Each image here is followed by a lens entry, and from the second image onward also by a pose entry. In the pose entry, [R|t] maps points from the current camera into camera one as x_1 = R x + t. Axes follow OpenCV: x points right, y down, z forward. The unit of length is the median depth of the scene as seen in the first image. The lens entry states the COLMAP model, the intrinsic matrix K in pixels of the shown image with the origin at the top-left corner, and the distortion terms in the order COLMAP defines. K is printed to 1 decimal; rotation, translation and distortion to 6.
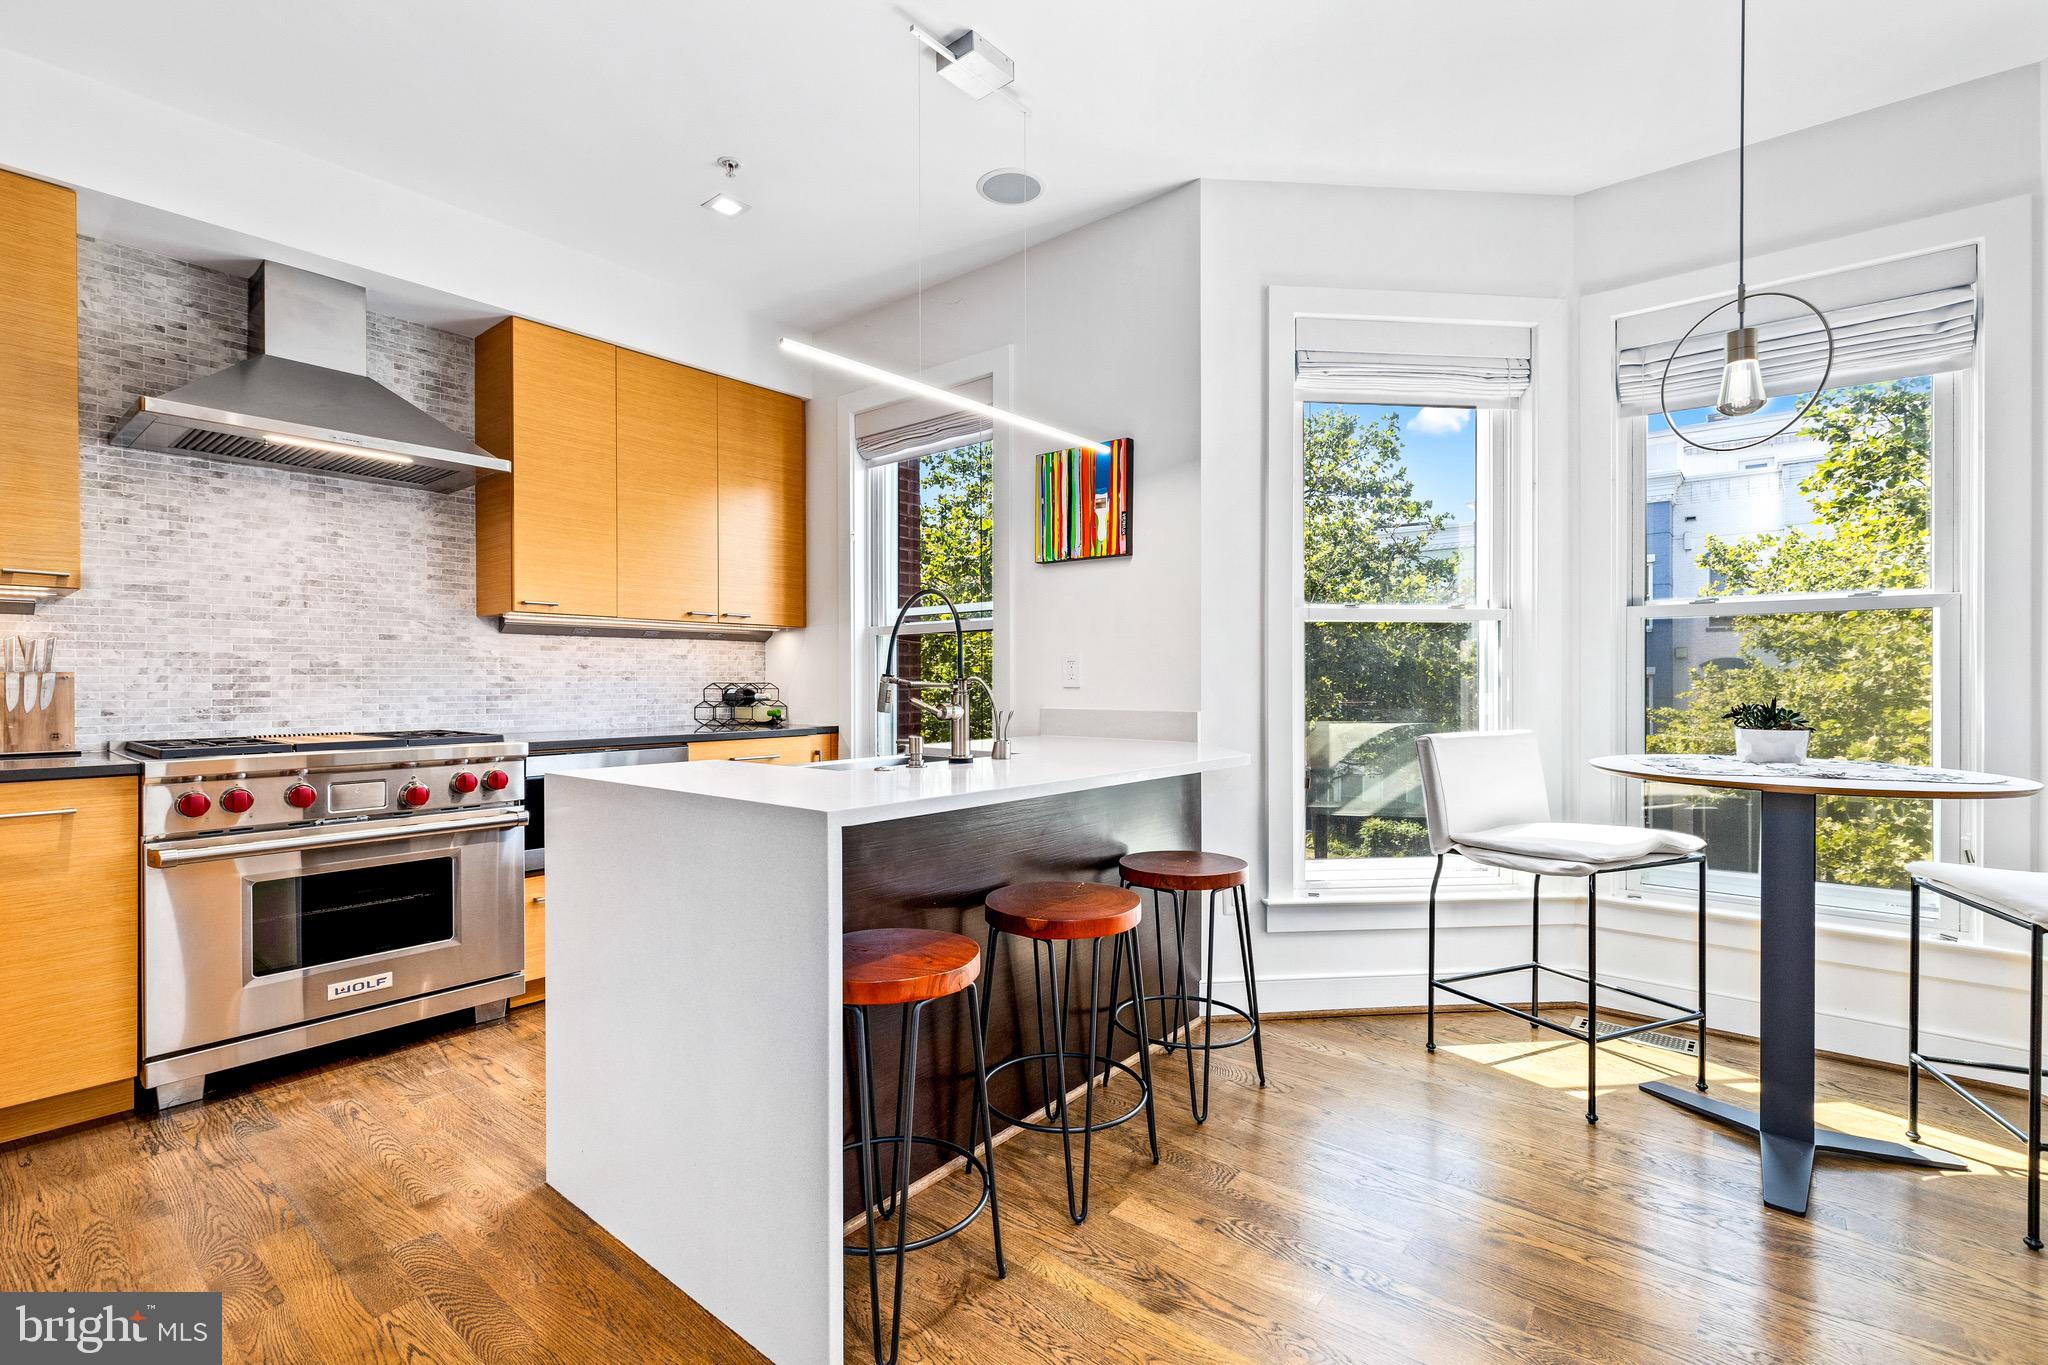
lens RADIAL K [[920.2, 0, 1024.2], [0, 920.2, 682.4], [0, 0, 1]] dist [0.004671, -0.000454]
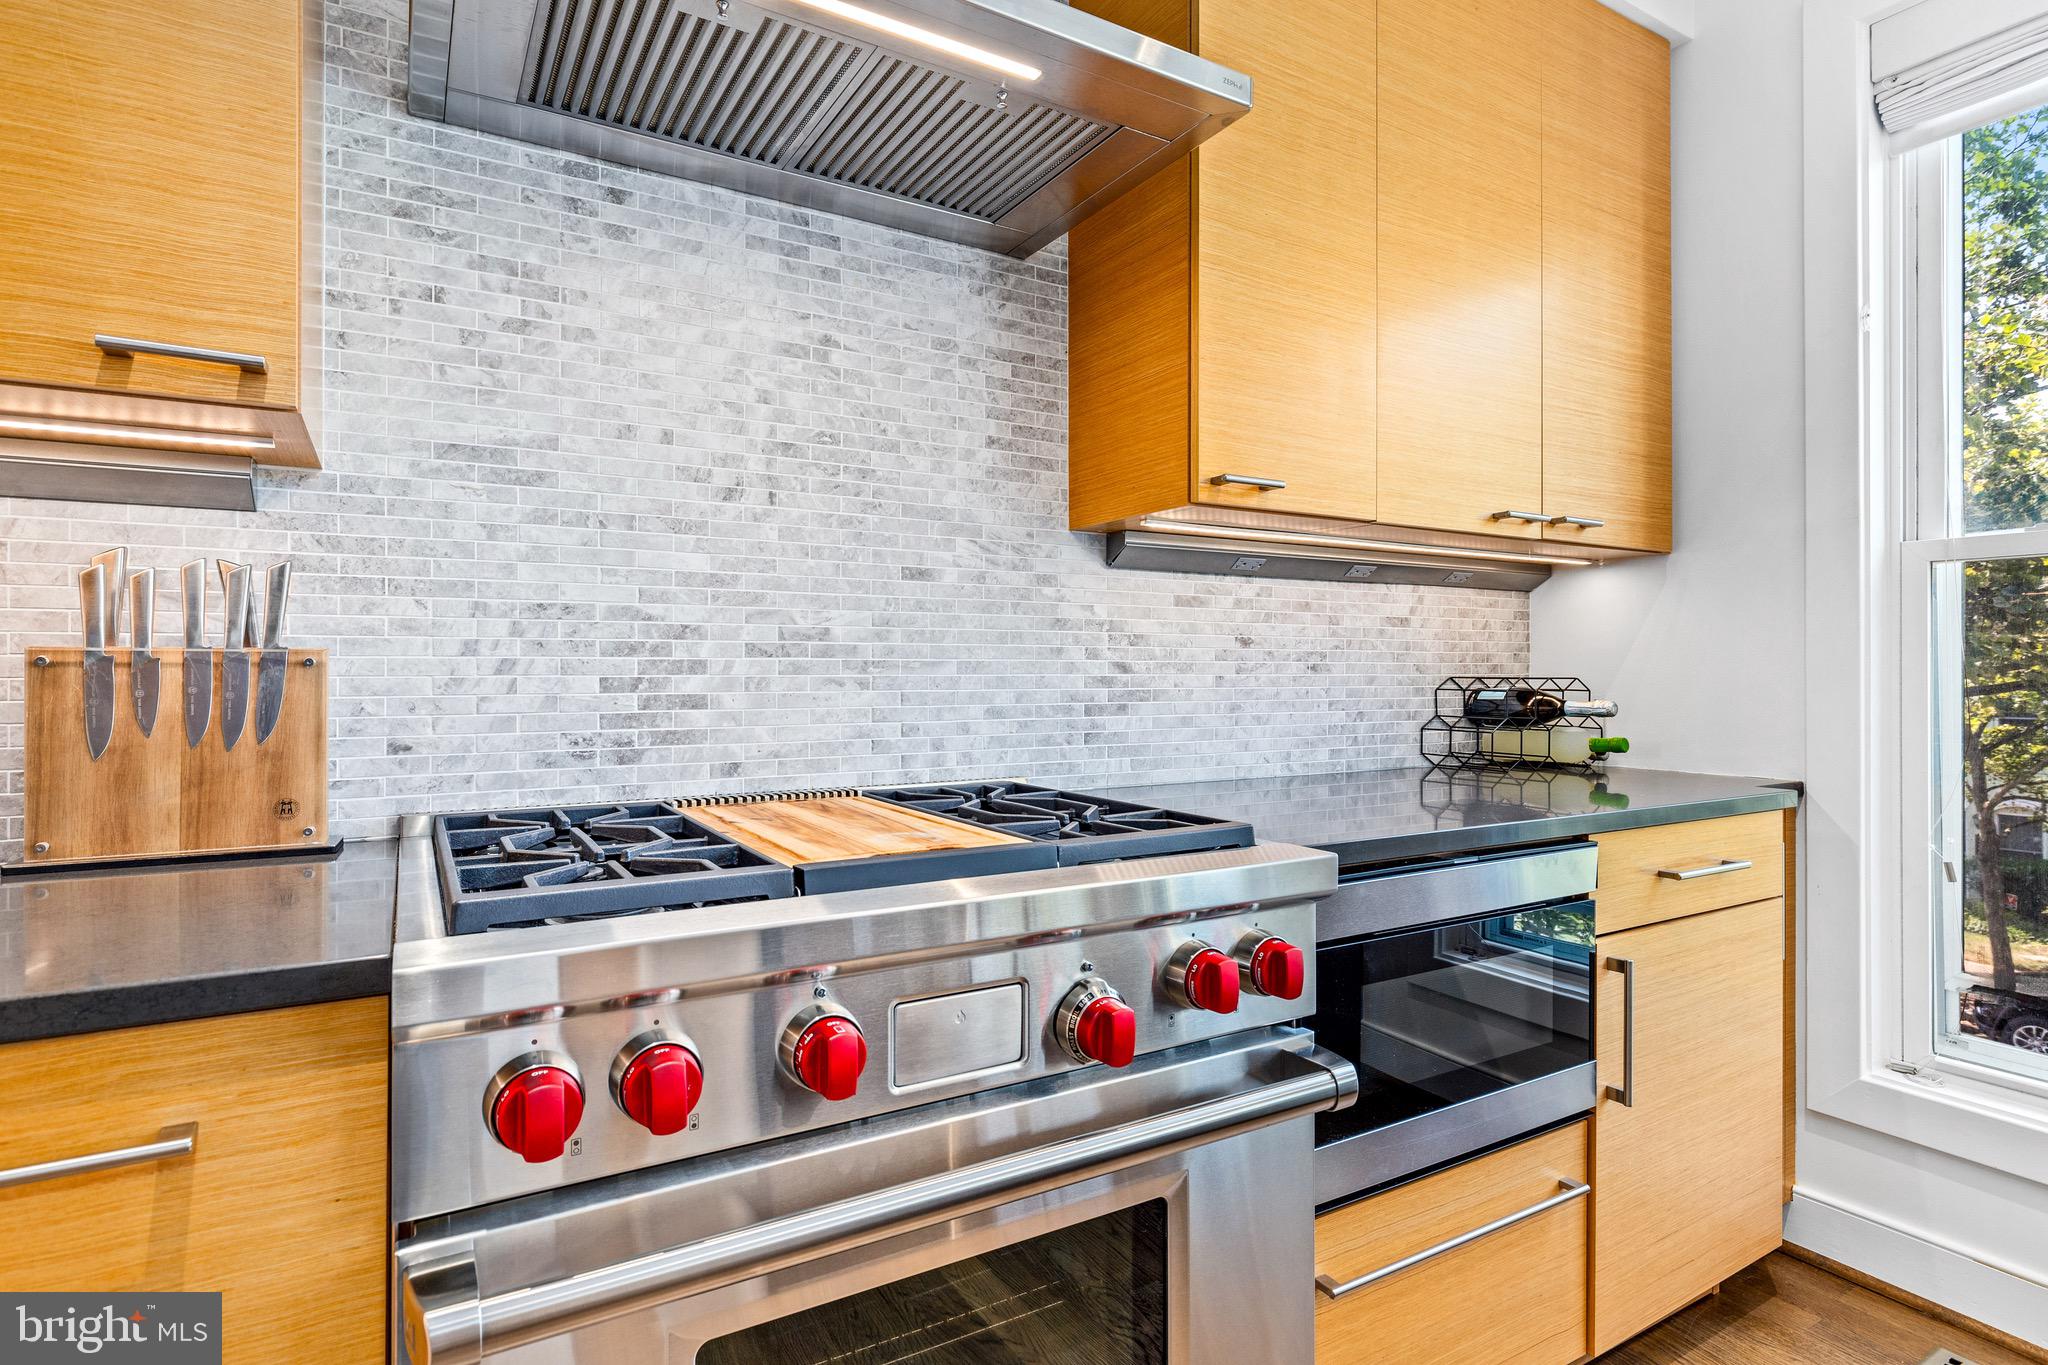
lens RADIAL K [[1045.3, 0, 1021.6], [0, 1045.3, 664.1], [0, 0, 1]] dist [-0.002885, -0.001819]
pose [[0.940570, 0.001154, -0.339597, -0.496933], [-0.003710, 0.999969, -0.006879, -0.002242], [0.339579, 0.007730, 0.940546, 0.571516]]
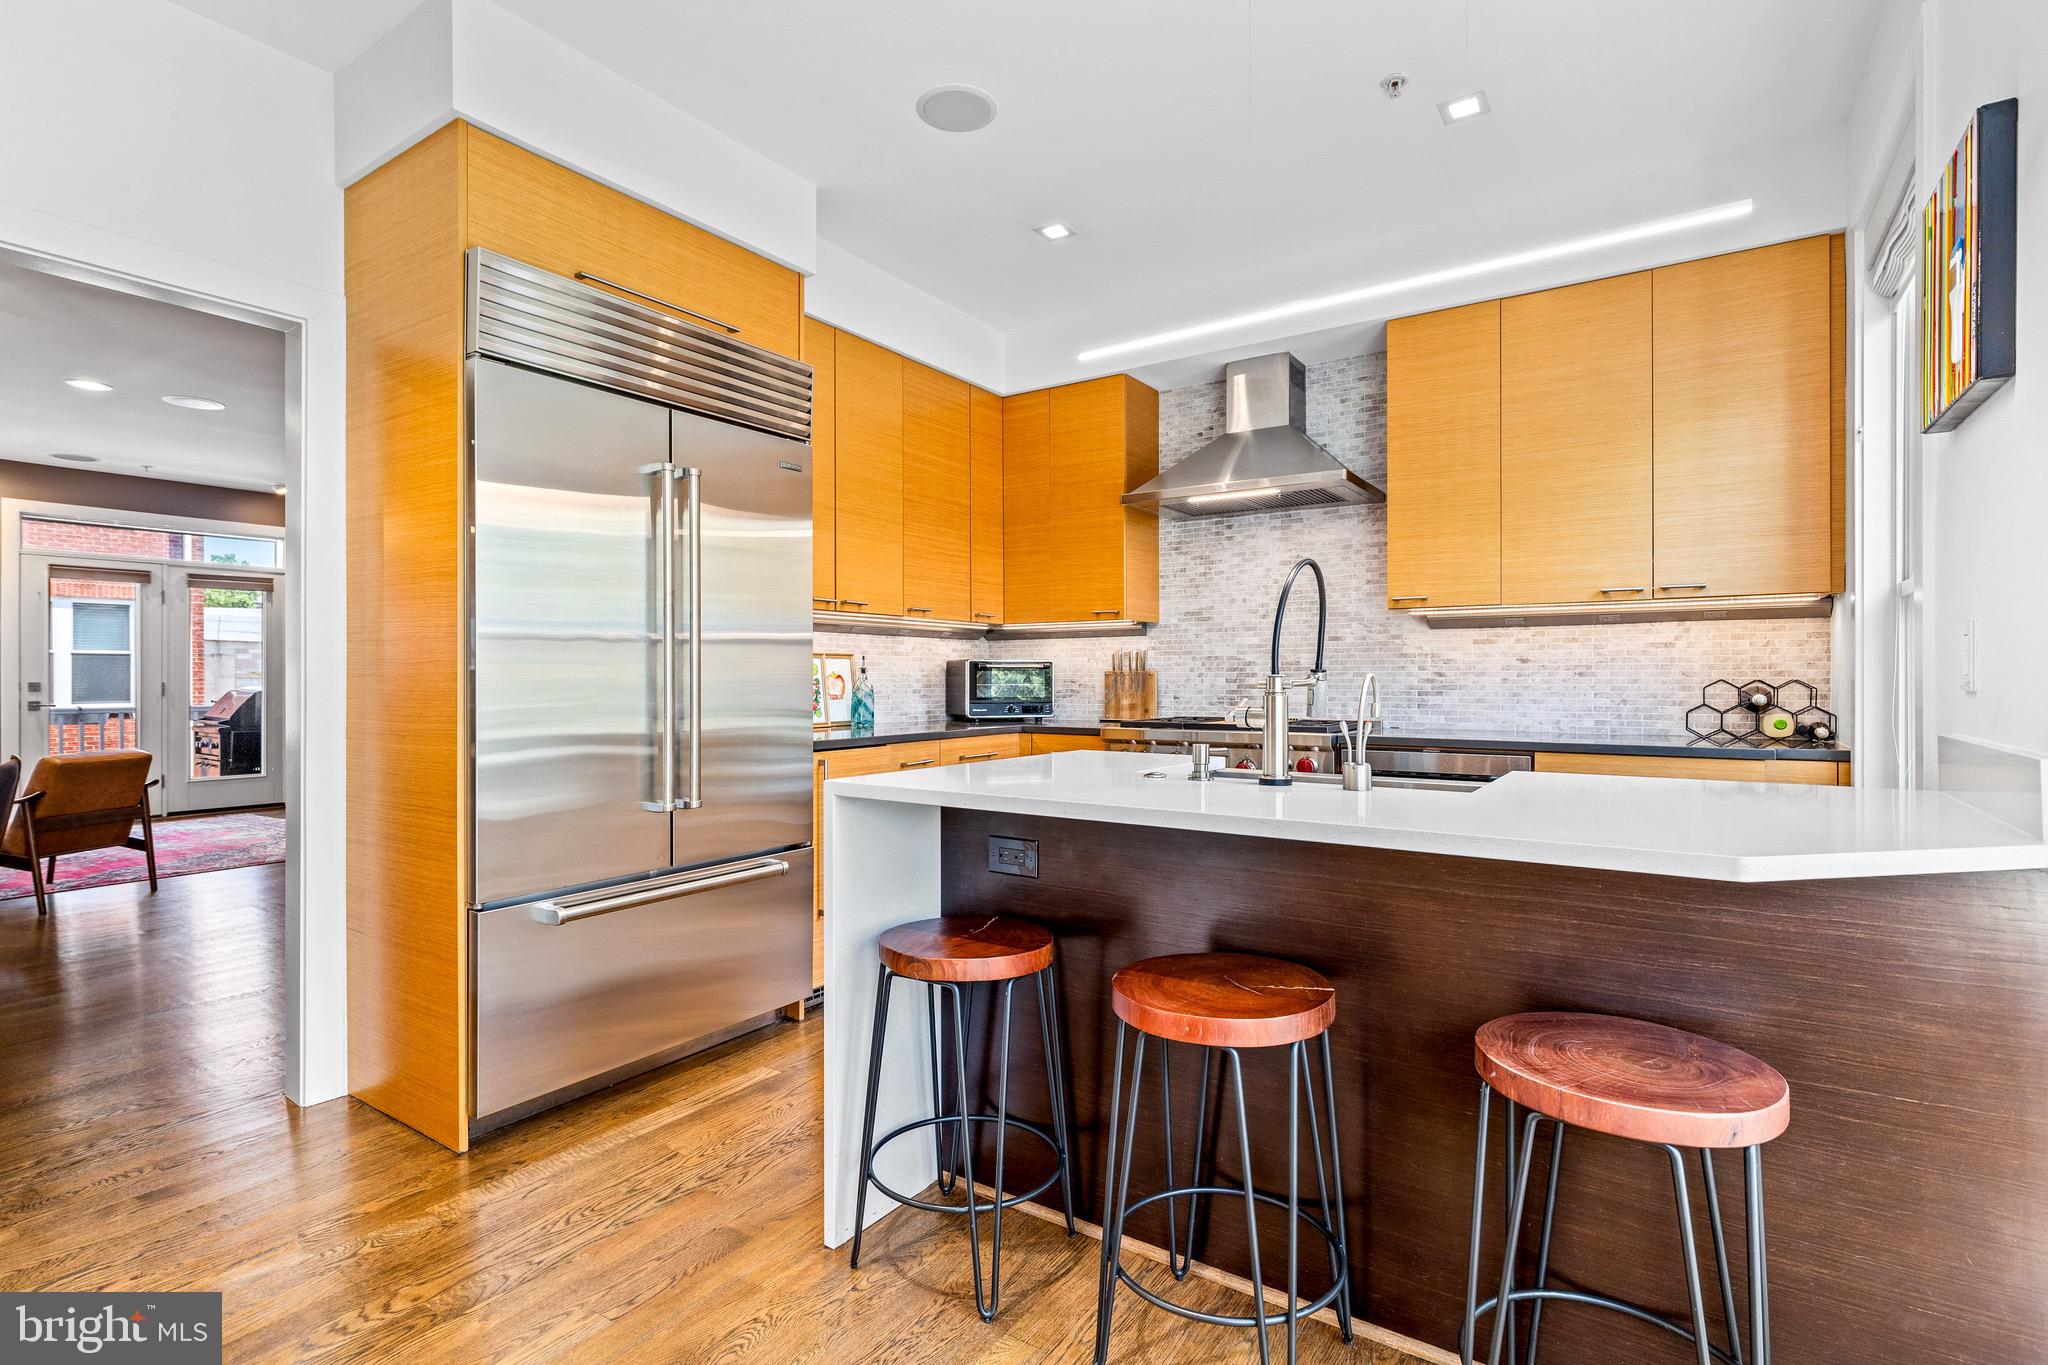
lens RADIAL K [[974.4, 0, 1005.0], [0, 974.4, 680.9], [0, 0, 1]] dist [0.001747, 0.000003]
pose [[0.094378, 0.006019, -0.995518, 0.514425], [-0.000793, 0.999982, 0.005971, -0.003191], [0.995536, 0.000226, 0.094382, 0.499878]]
